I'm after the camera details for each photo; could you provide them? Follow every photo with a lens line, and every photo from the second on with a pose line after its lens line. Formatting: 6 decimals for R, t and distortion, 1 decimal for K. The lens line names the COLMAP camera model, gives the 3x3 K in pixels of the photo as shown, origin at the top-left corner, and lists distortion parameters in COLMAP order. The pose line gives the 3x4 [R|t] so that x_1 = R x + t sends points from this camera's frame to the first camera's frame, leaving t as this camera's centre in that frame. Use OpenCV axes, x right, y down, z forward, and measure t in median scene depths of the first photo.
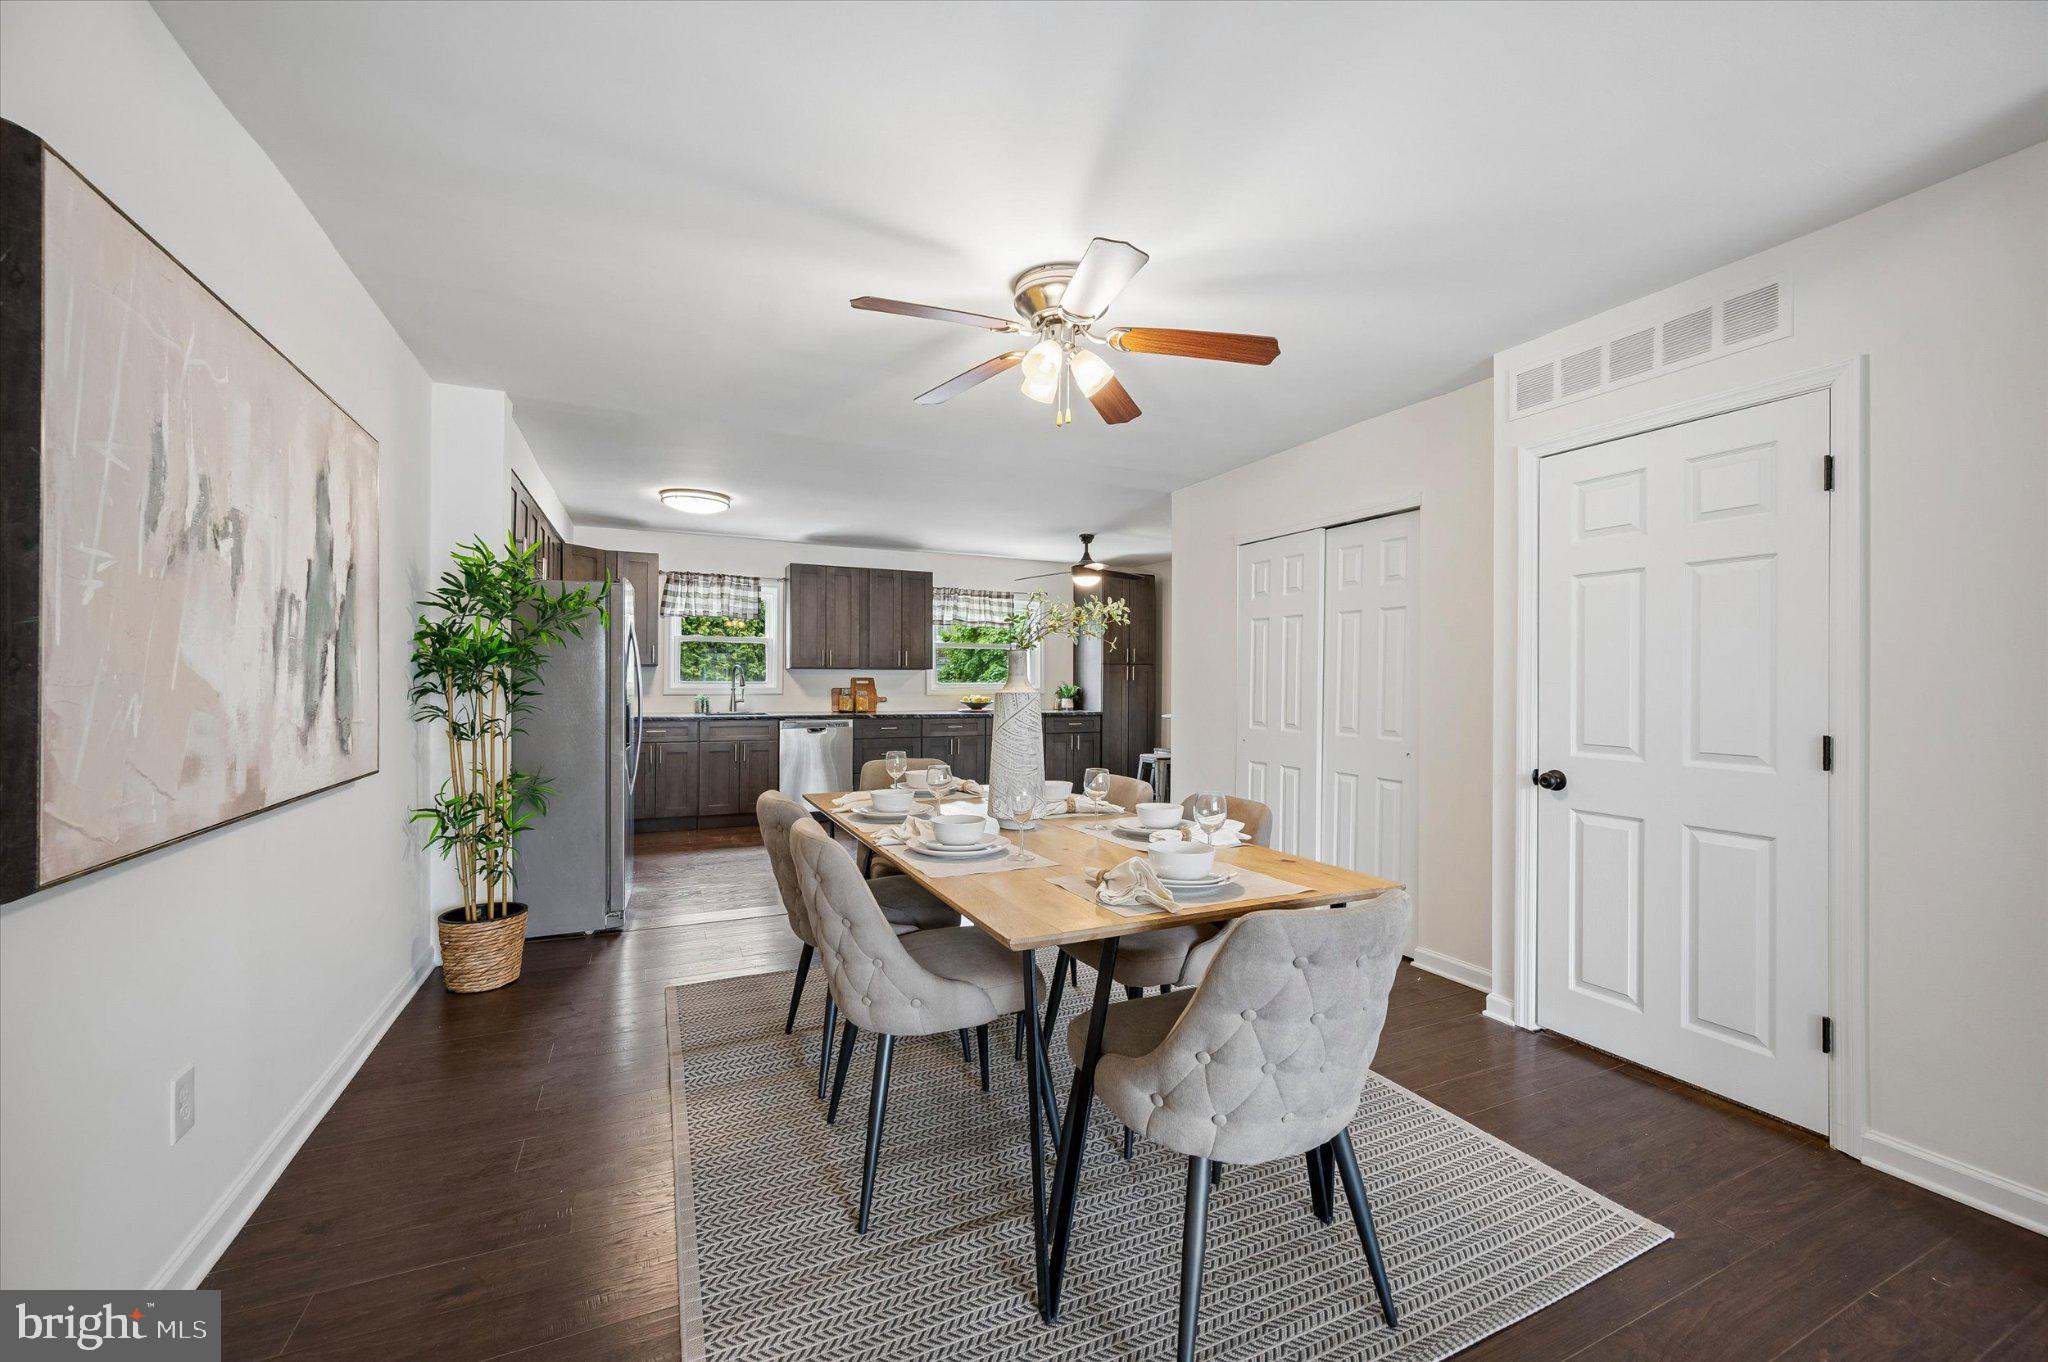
lens RADIAL K [[803.5, 0, 1024.3], [0, 803.5, 676.9], [0, 0, 1]] dist [0.000803, -0.000501]
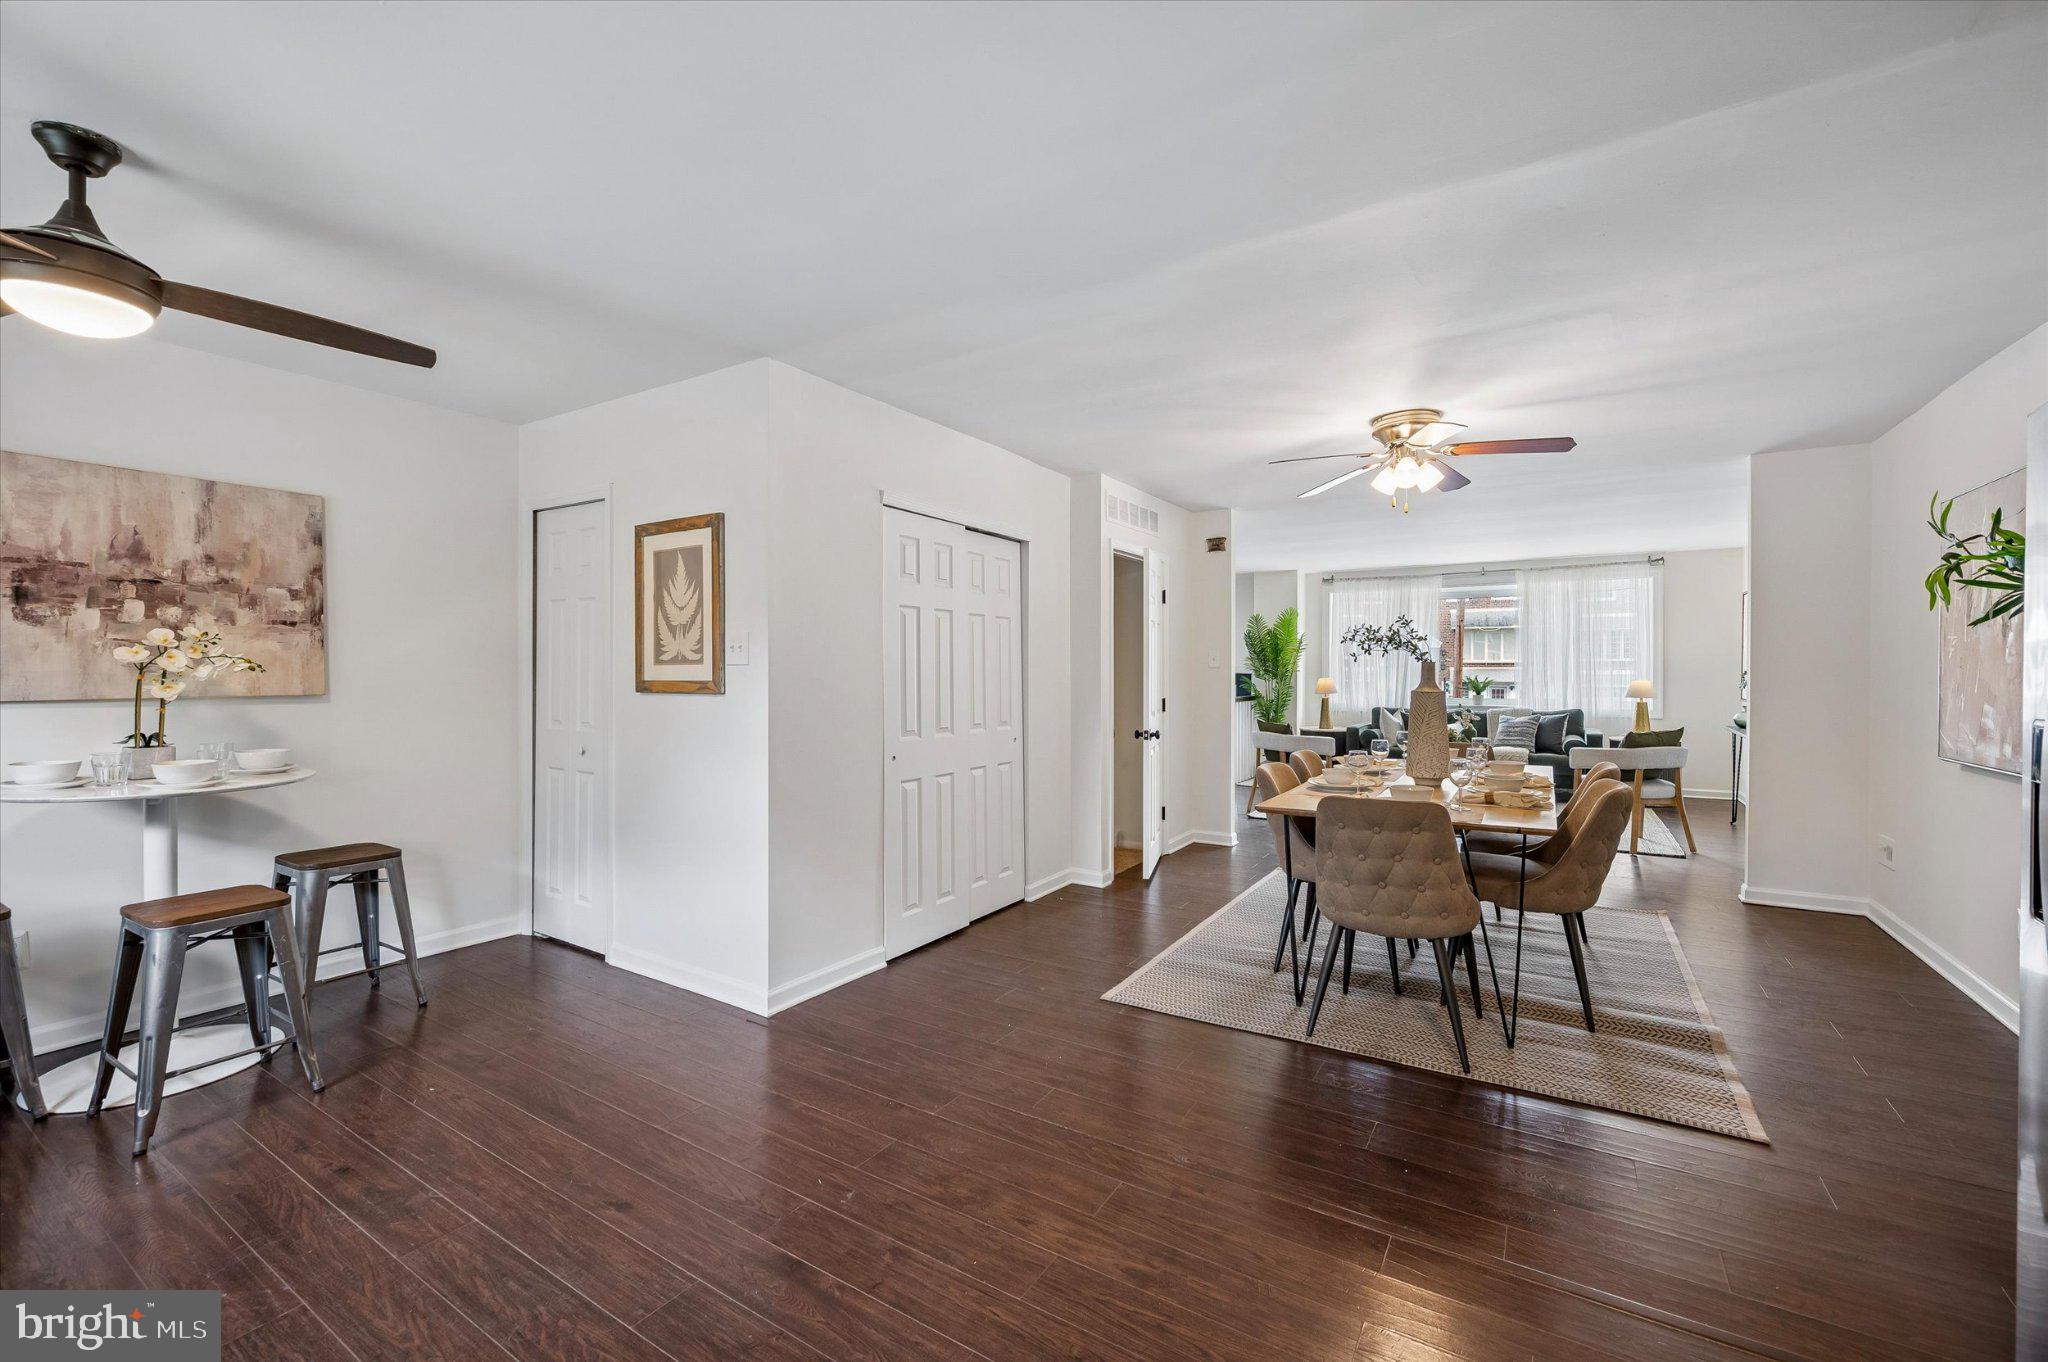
lens RADIAL K [[831.4, 0, 1037.1], [0, 831.4, 683.7], [0, 0, 1]] dist [0.002571, -0.000363]
pose [[-0.547659, -0.019375, 0.836477, -0.318087], [-0.006113, 0.999798, 0.019156, -0.005910], [-0.836679, 0.005377, -0.547667, 0.870938]]
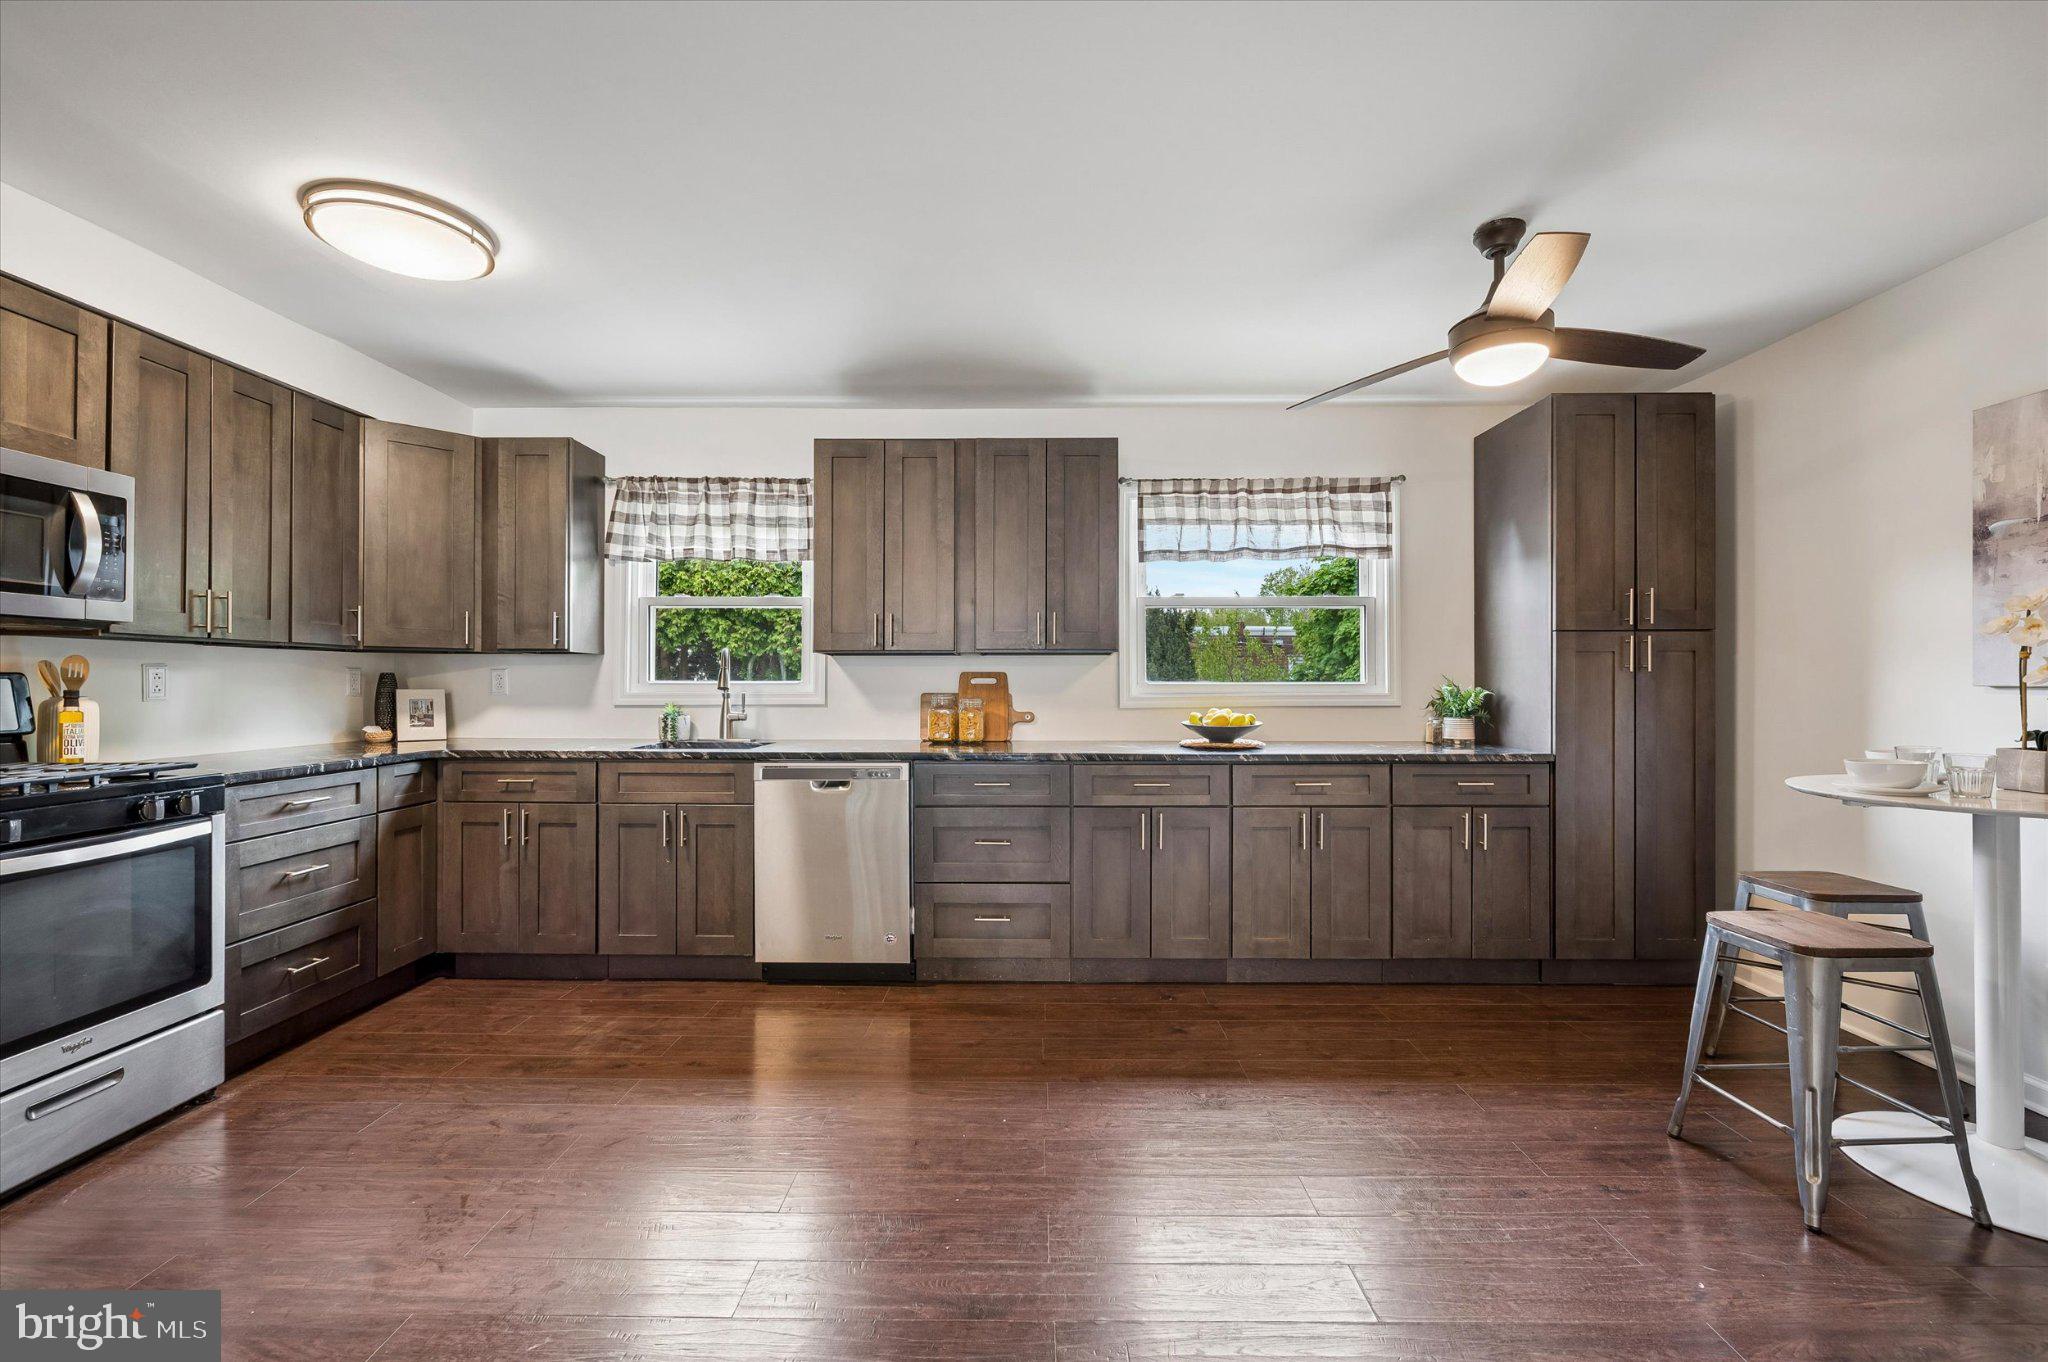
lens RADIAL K [[861.4, 0, 1026.9], [0, 861.4, 682.2], [0, 0, 1]] dist [0.000571, -0.001110]
pose [[0.902343, -0.006499, -0.430969, 0.052572], [0.006267, 0.999978, -0.001958, 0.009038], [0.430972, -0.000934, 0.902365, 0.585974]]
